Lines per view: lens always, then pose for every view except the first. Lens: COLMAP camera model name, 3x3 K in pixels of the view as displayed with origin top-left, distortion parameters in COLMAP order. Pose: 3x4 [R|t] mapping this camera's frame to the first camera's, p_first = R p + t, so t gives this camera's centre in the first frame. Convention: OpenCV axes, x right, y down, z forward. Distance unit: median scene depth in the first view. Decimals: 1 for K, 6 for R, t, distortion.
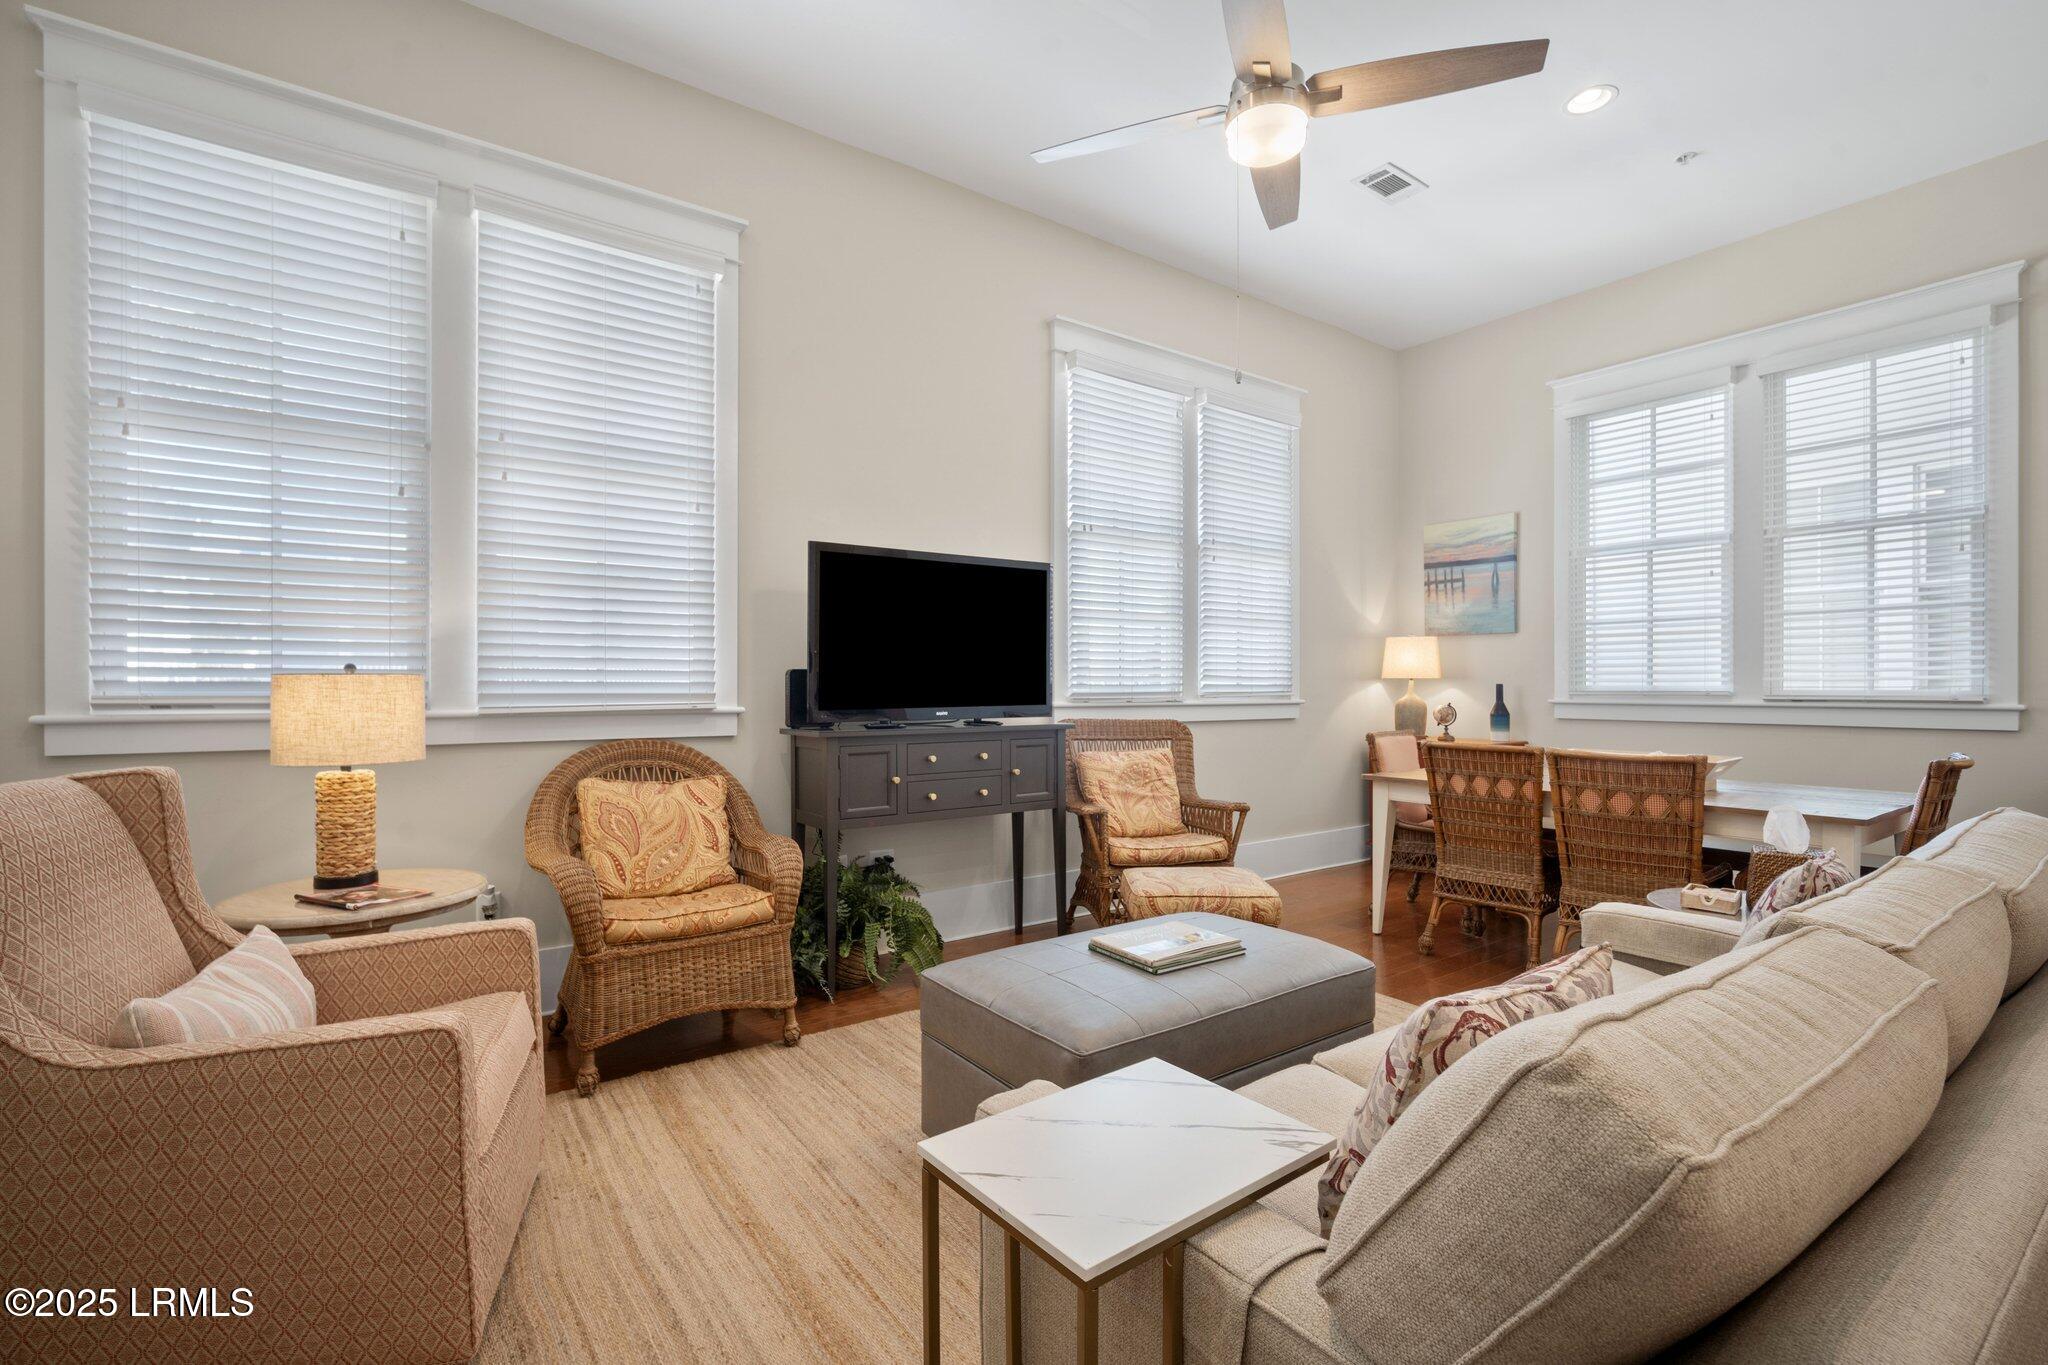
lens RADIAL K [[931.8, 0, 1029.6], [0, 931.8, 685.8], [0, 0, 1]] dist [-0.000200, 0.000340]
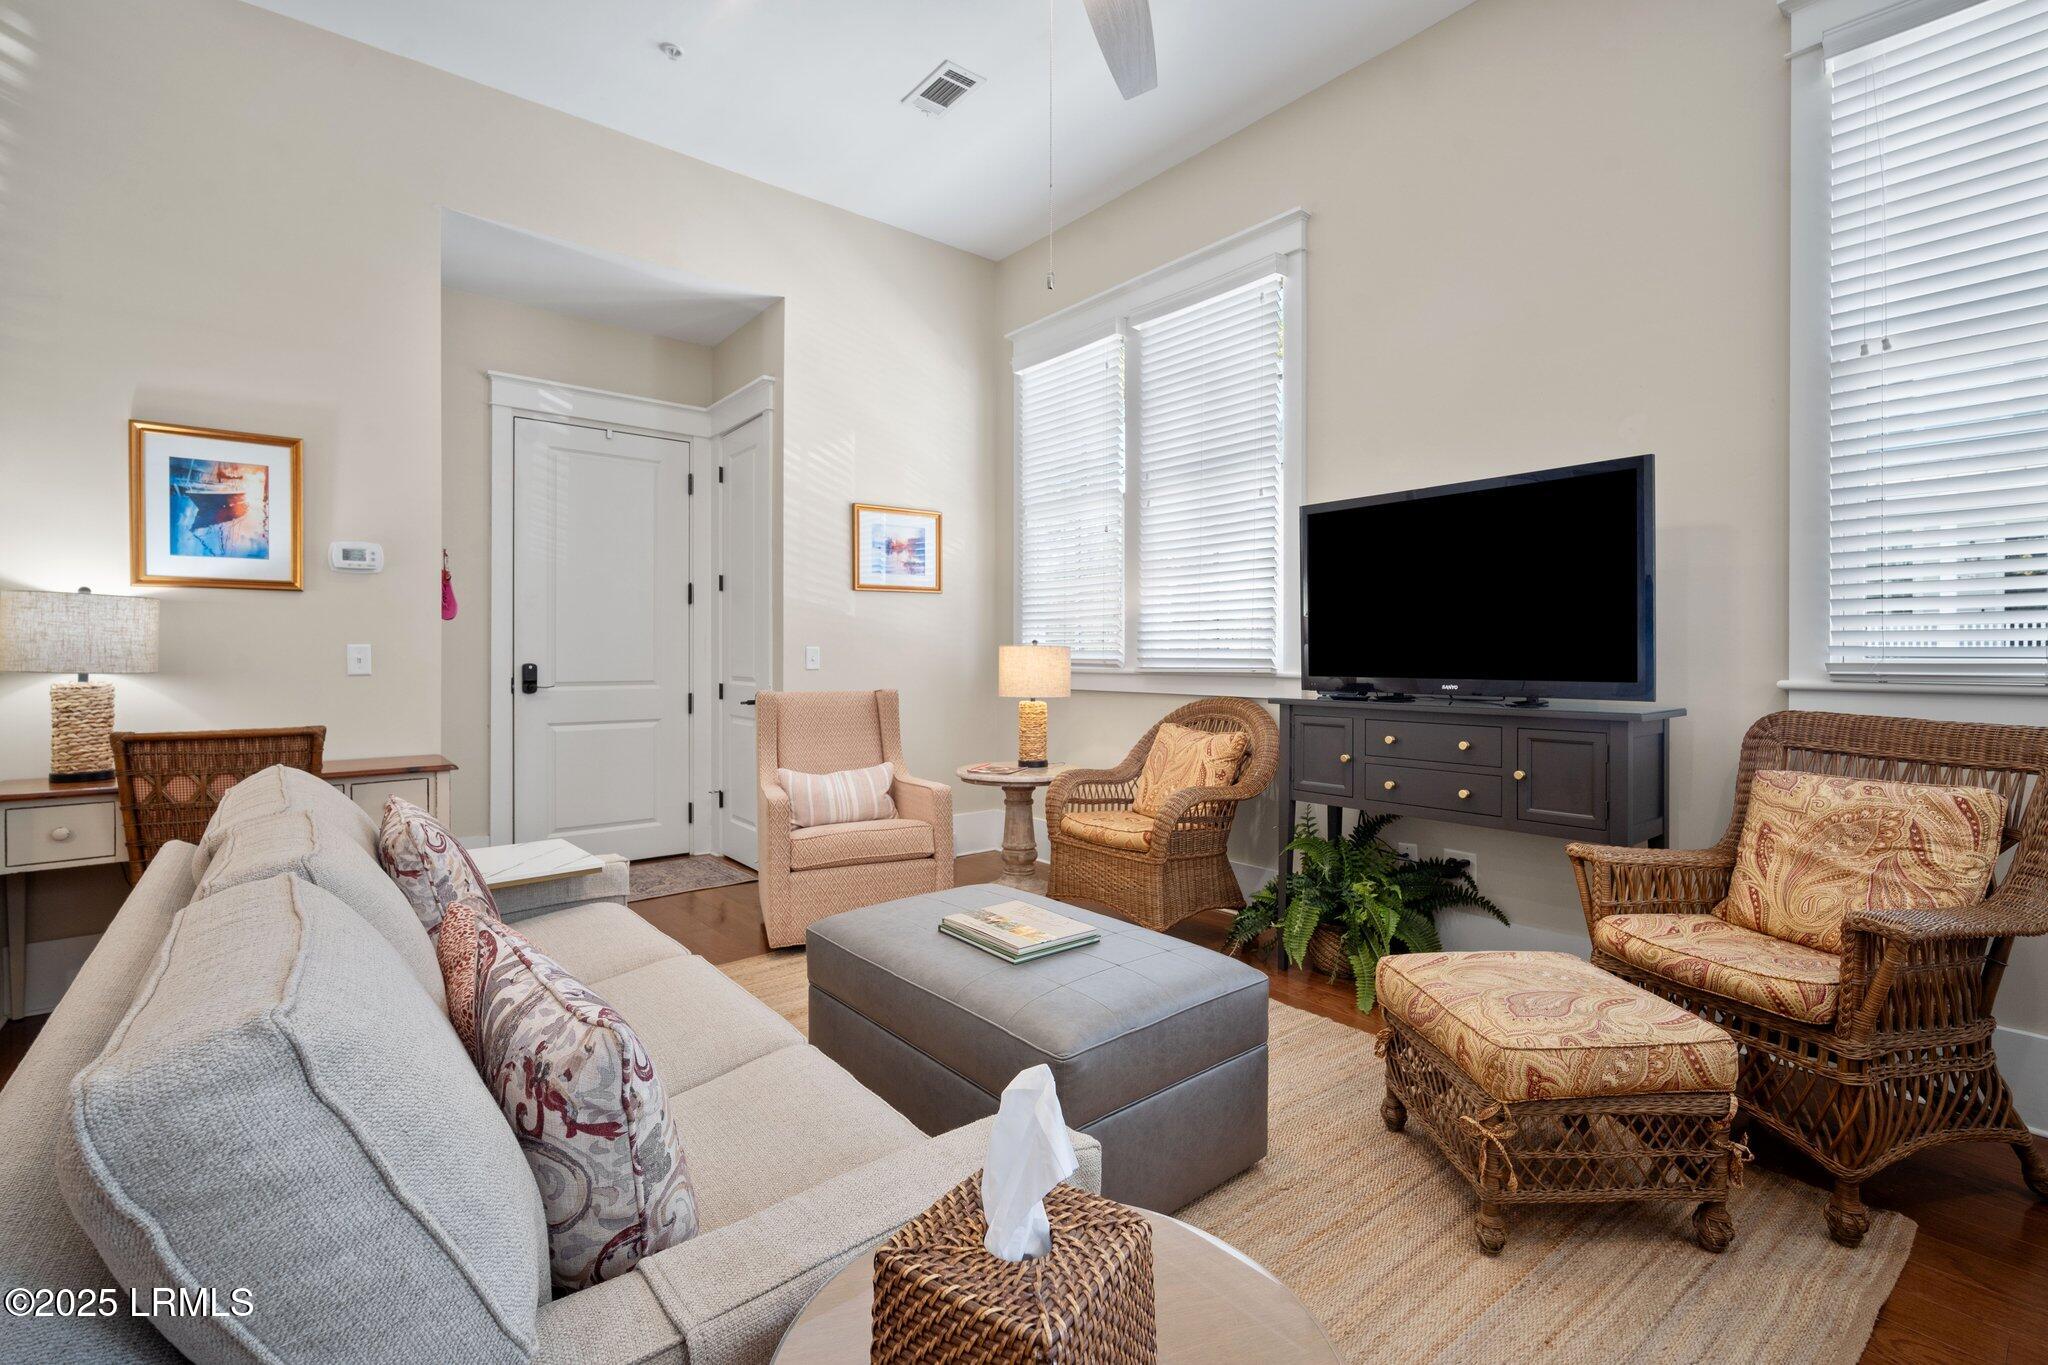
lens RADIAL K [[911.7, 0, 1032.8], [0, 911.7, 656.9], [0, 0, 1]] dist [0.001158, 0.000782]
pose [[0.061455, 0.003151, -0.998105, 0.585671], [0.000002, 0.999995, 0.003157, 0.001588], [0.998110, -0.000196, 0.061455, 0.535938]]
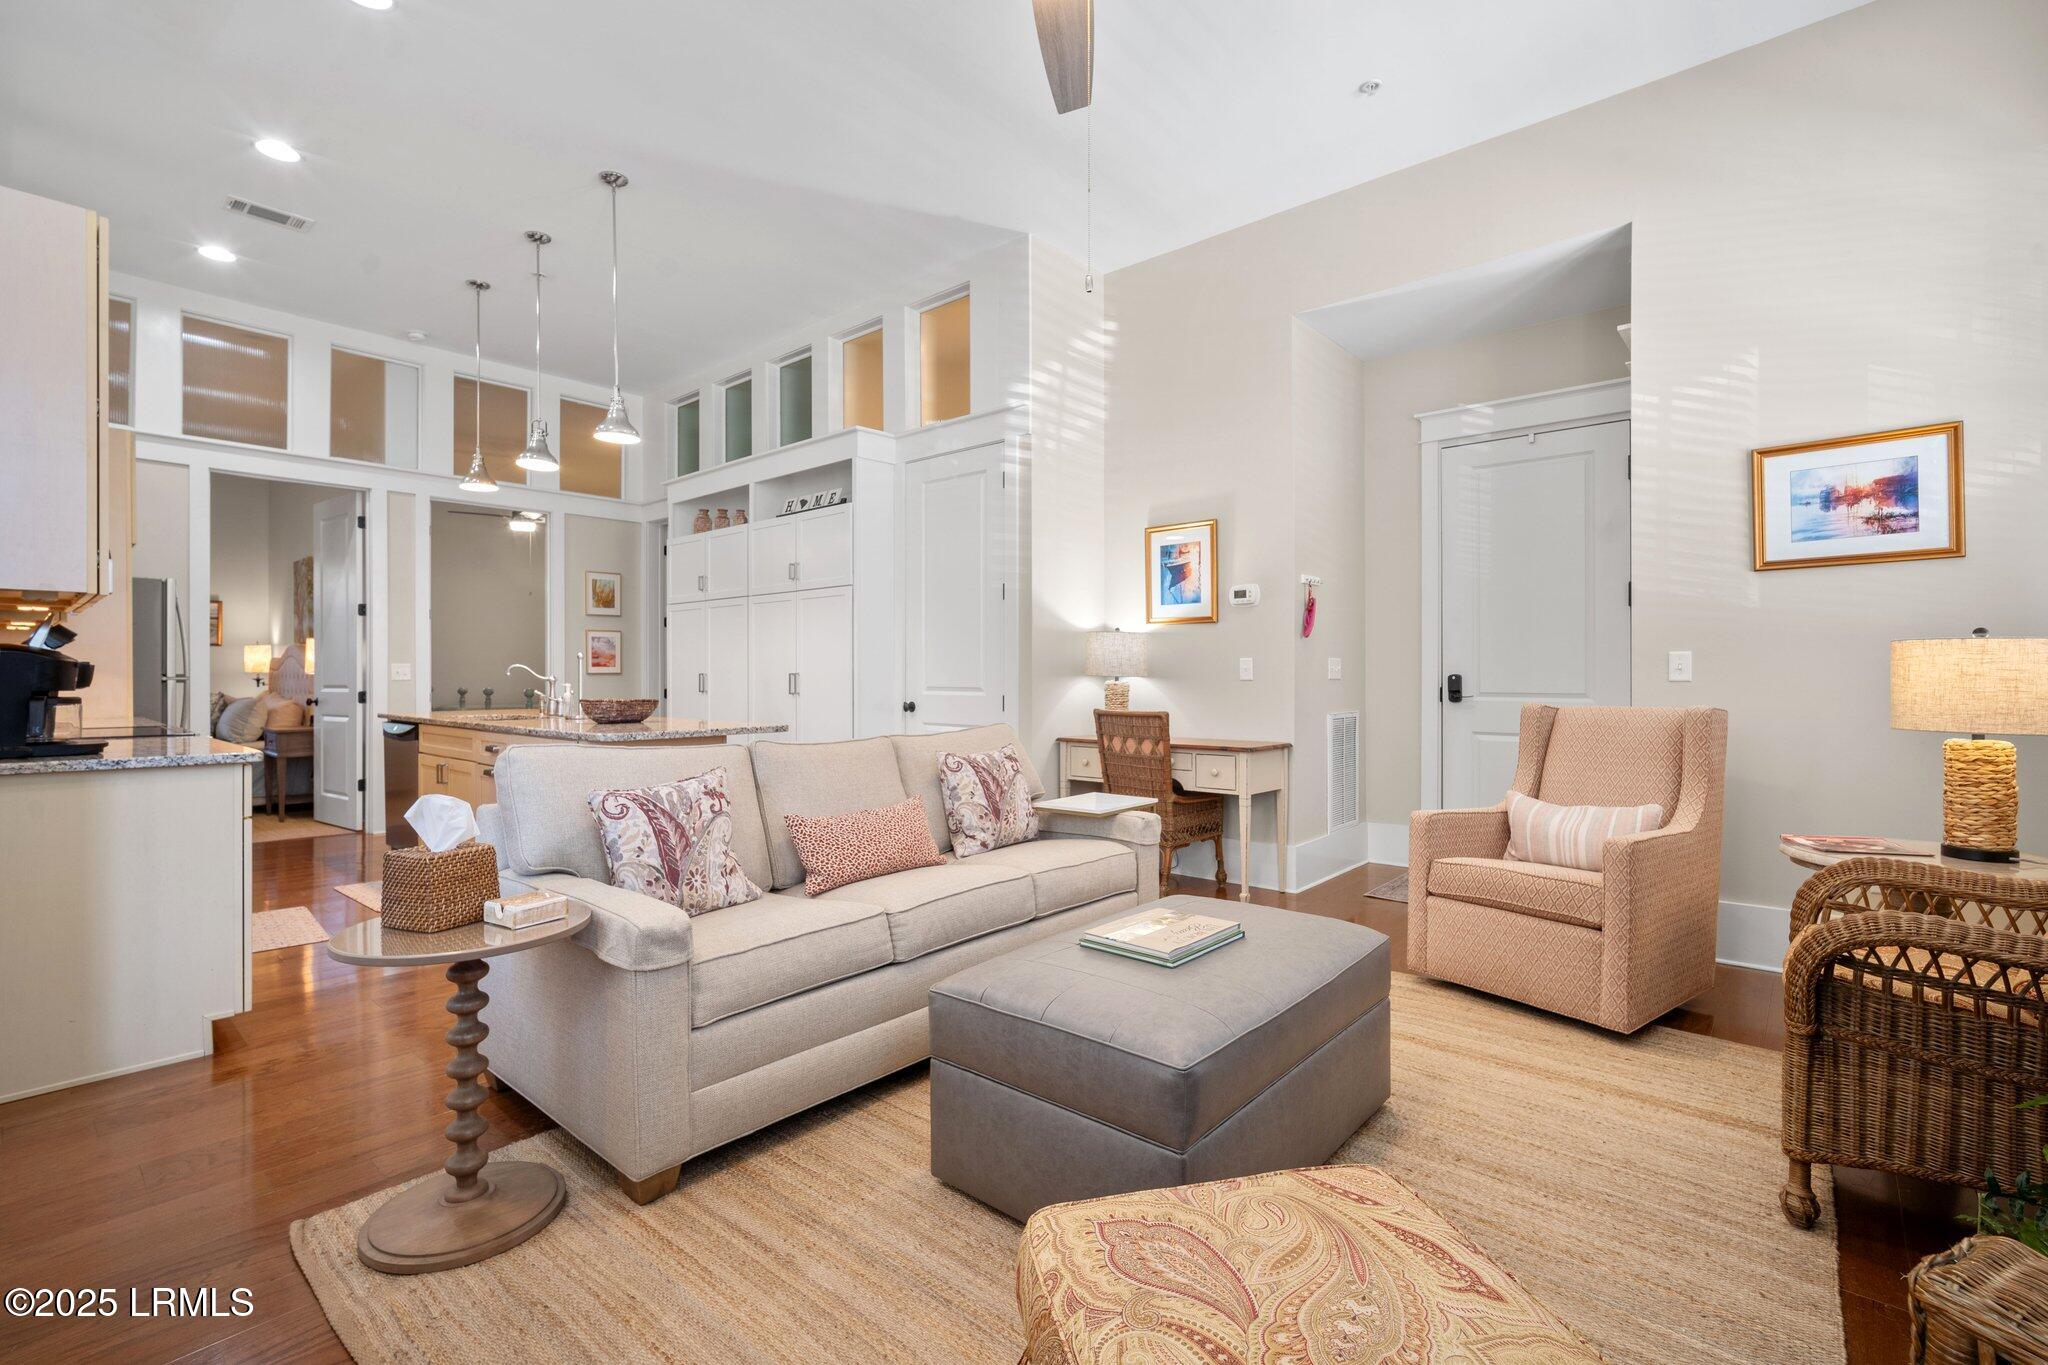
lens RADIAL K [[917.2, 0, 1024.0], [0, 917.2, 682.5], [0, 0, 1]] dist [-0.002907, -0.000289]
pose [[-0.975814, 0.001754, -0.218597, 0.260224], [0.000228, 0.999975, 0.007009, 0.014927], [0.218604, 0.006790, -0.975790, 1.023898]]
